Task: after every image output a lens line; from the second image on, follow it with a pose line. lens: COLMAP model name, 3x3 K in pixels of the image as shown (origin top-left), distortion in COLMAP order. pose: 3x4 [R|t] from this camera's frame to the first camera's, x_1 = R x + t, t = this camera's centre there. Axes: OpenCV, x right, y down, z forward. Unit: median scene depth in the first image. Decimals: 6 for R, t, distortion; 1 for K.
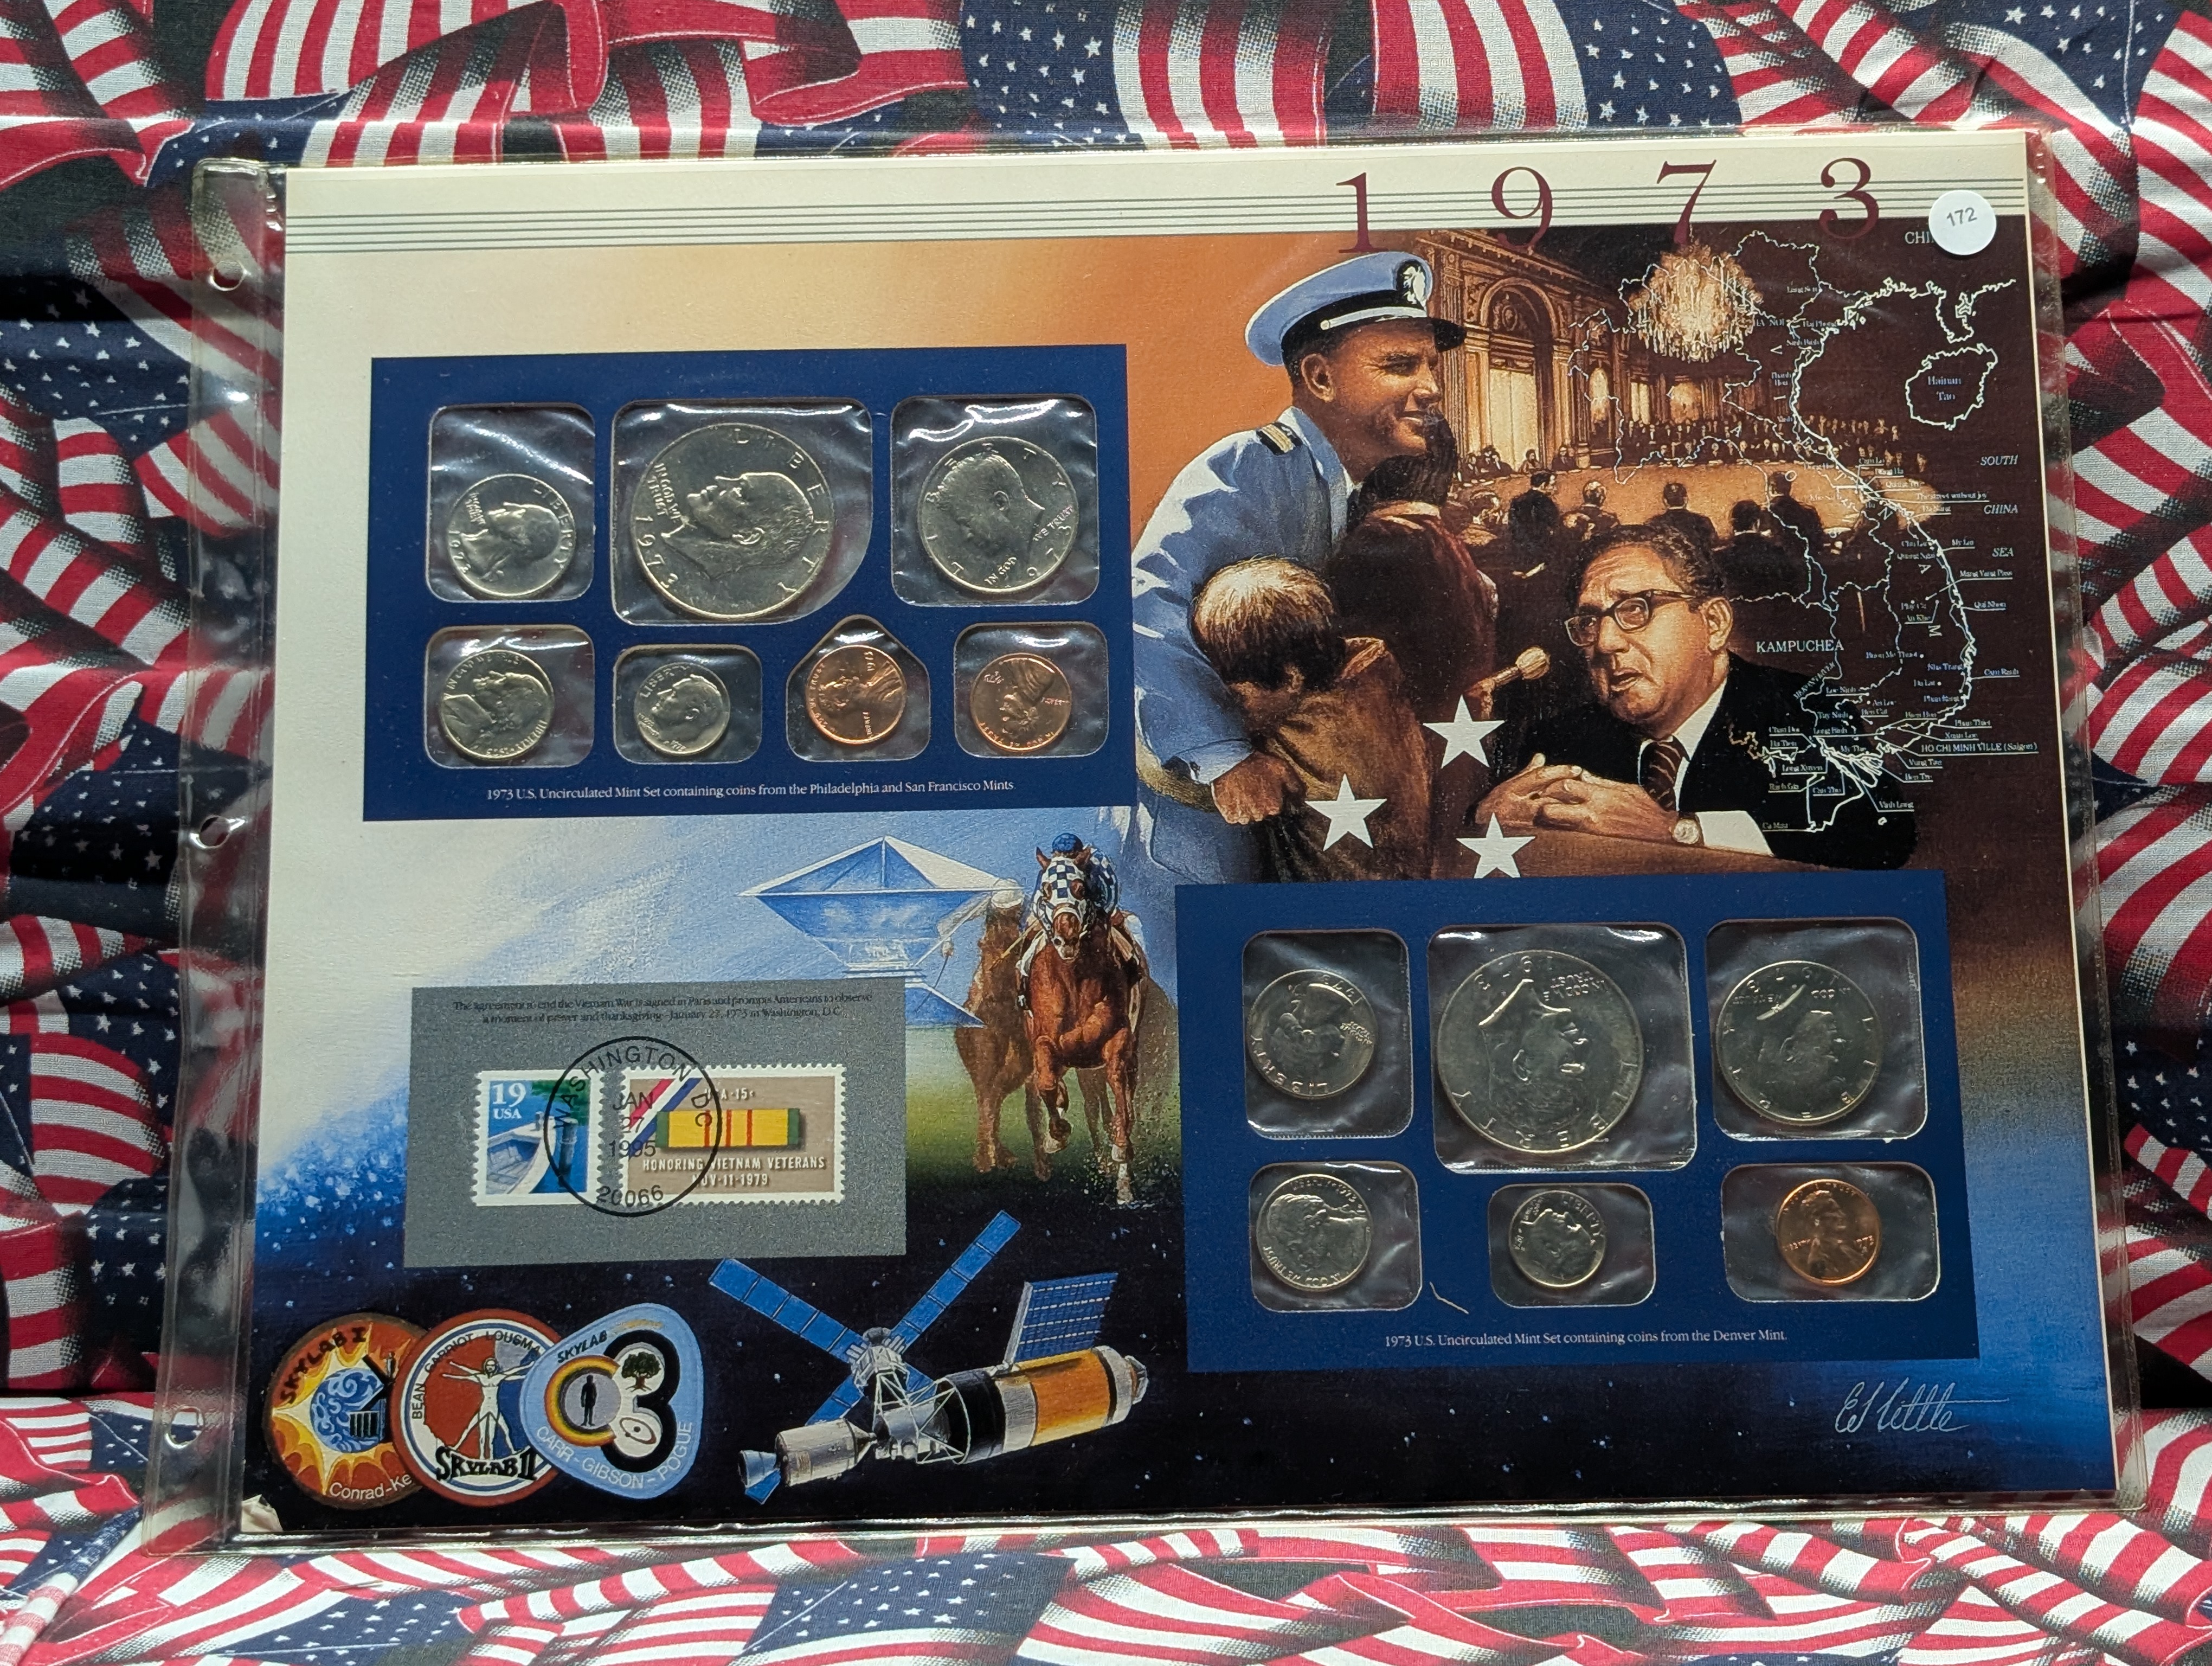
lens RADIAL K [[3132.7, 0, 1115.4], [0, 3132.7, 821.6], [0, 0, 1]] dist [0.073428, 0.000000]
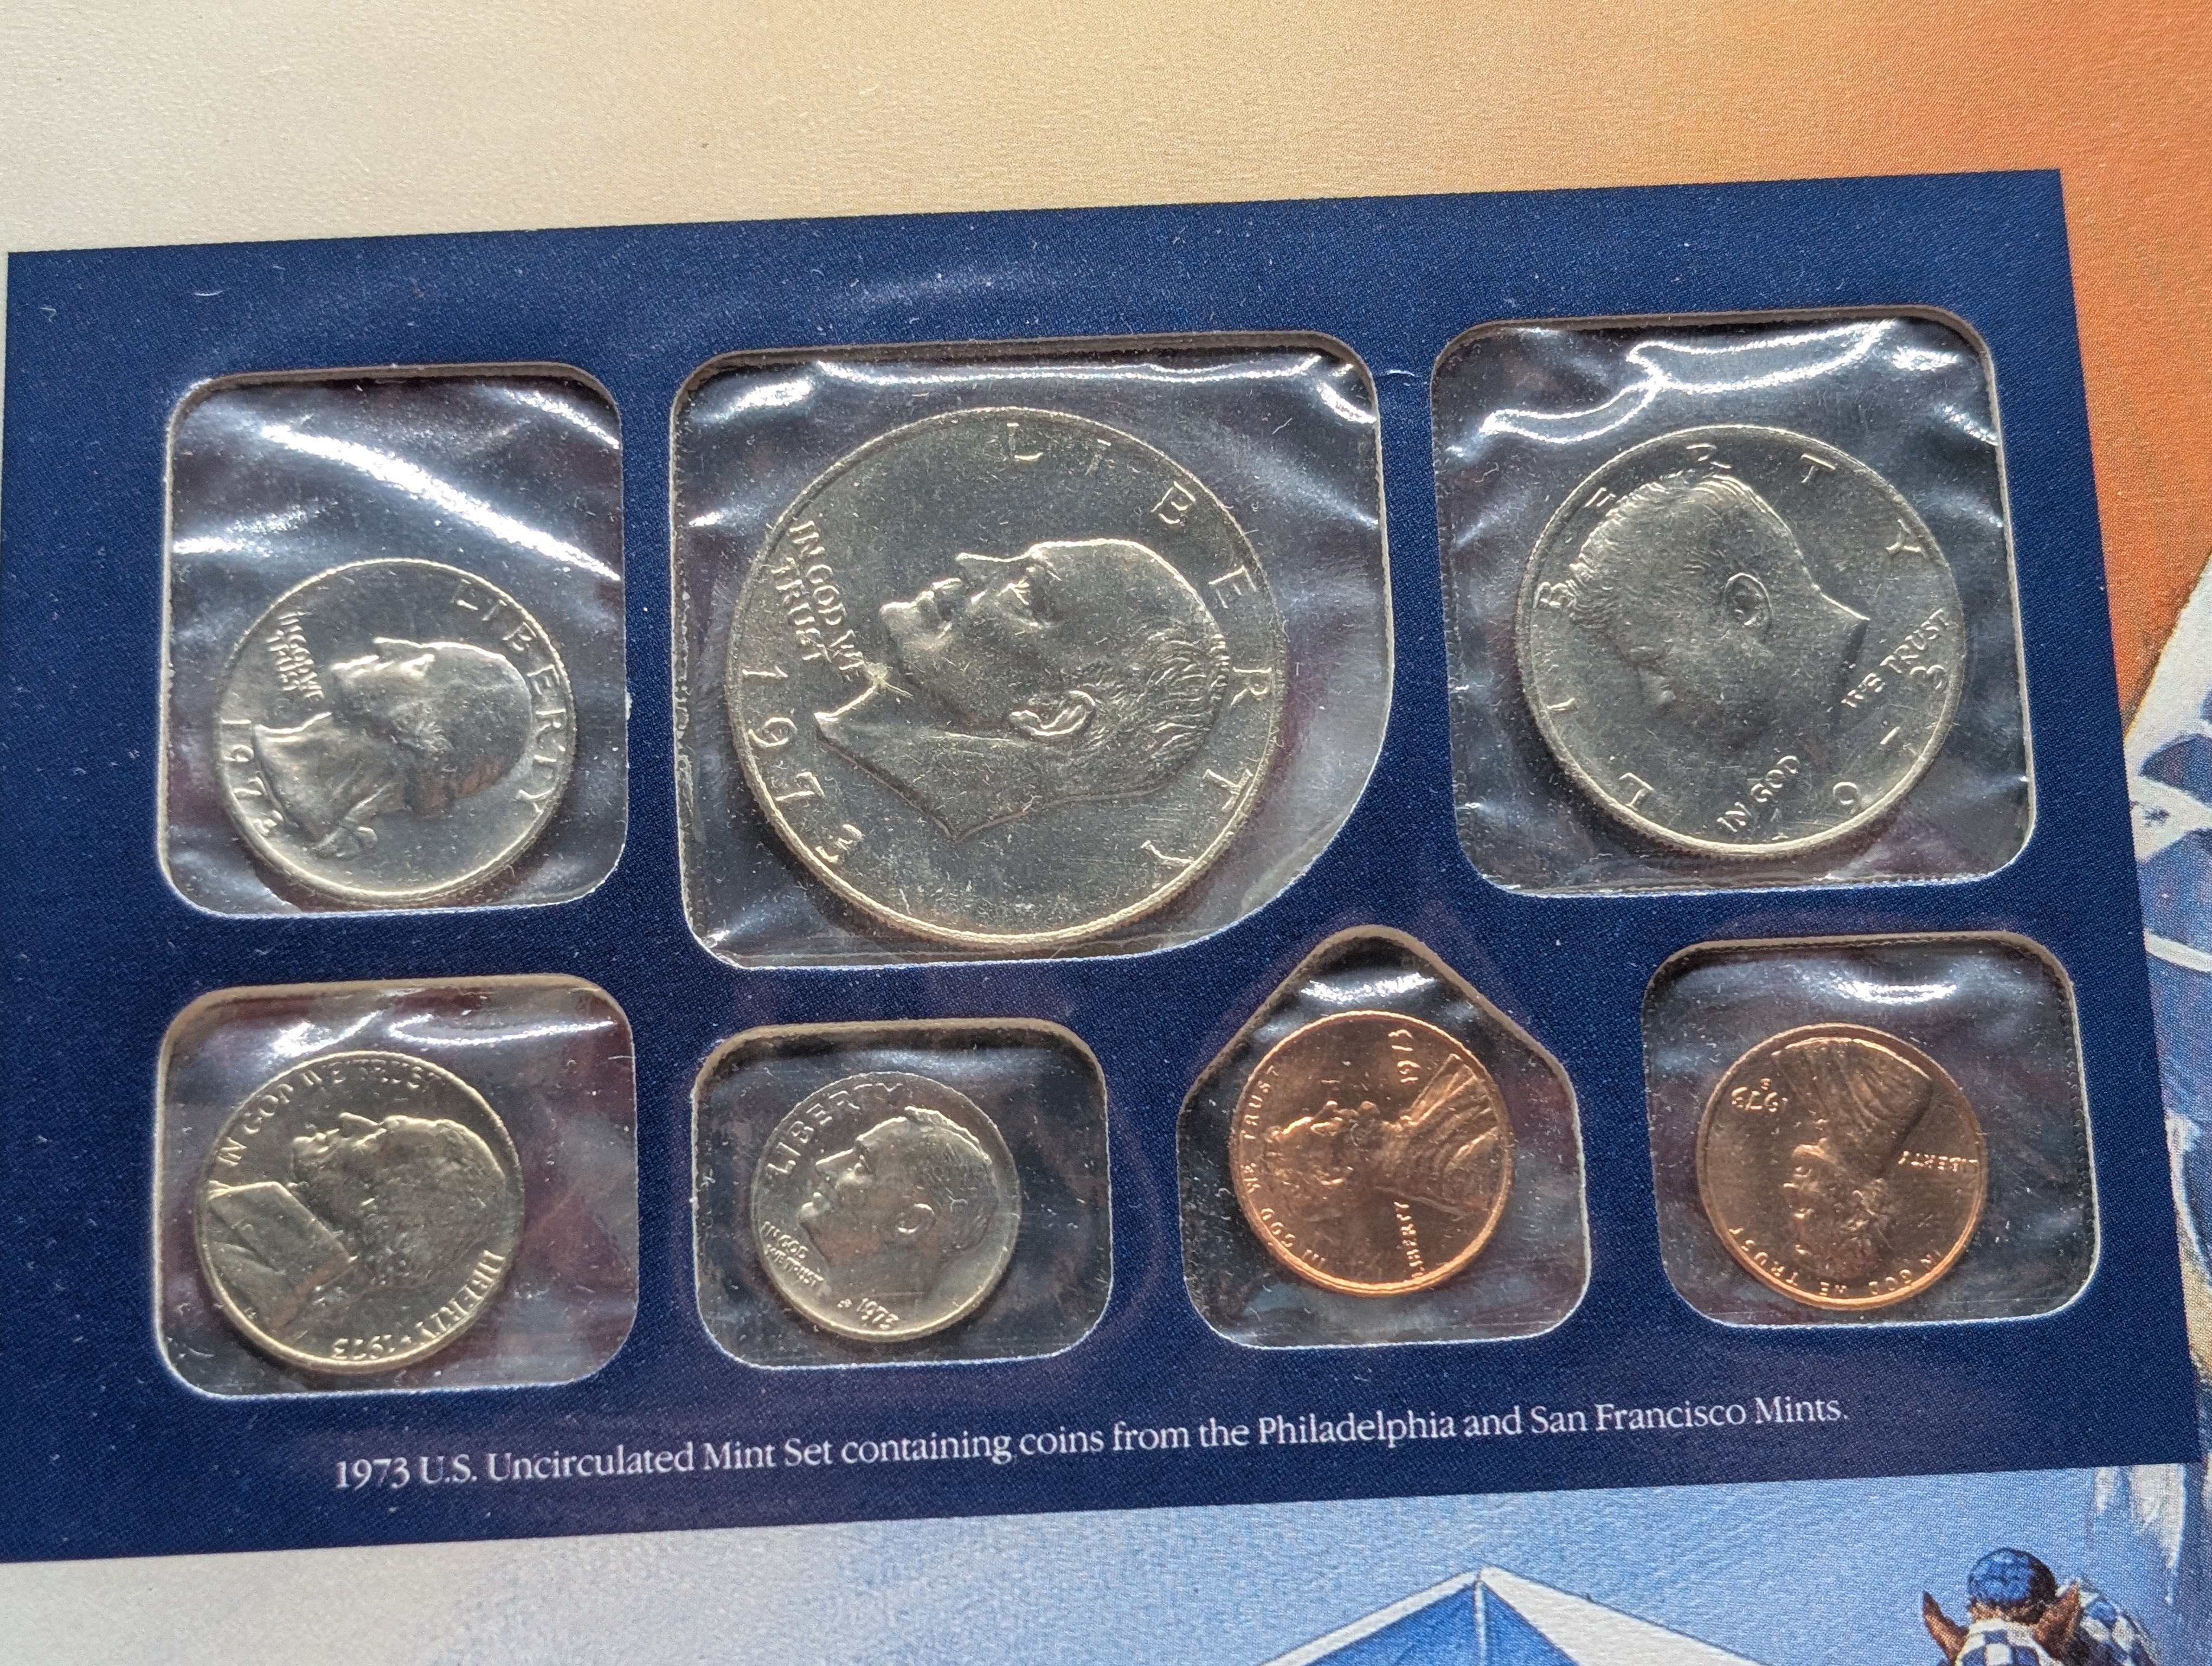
lens RADIAL K [[3132.7, 0, 1101.2], [0, 3132.7, 840.7], [0, 0, 1]] dist [0.073428, 0.000000]
pose [[0.999584, -0.022984, 0.017407, -0.118548], [0.023503, 0.999266, -0.030235, -0.065585], [-0.016699, 0.030632, 0.999391, 0.641634]]
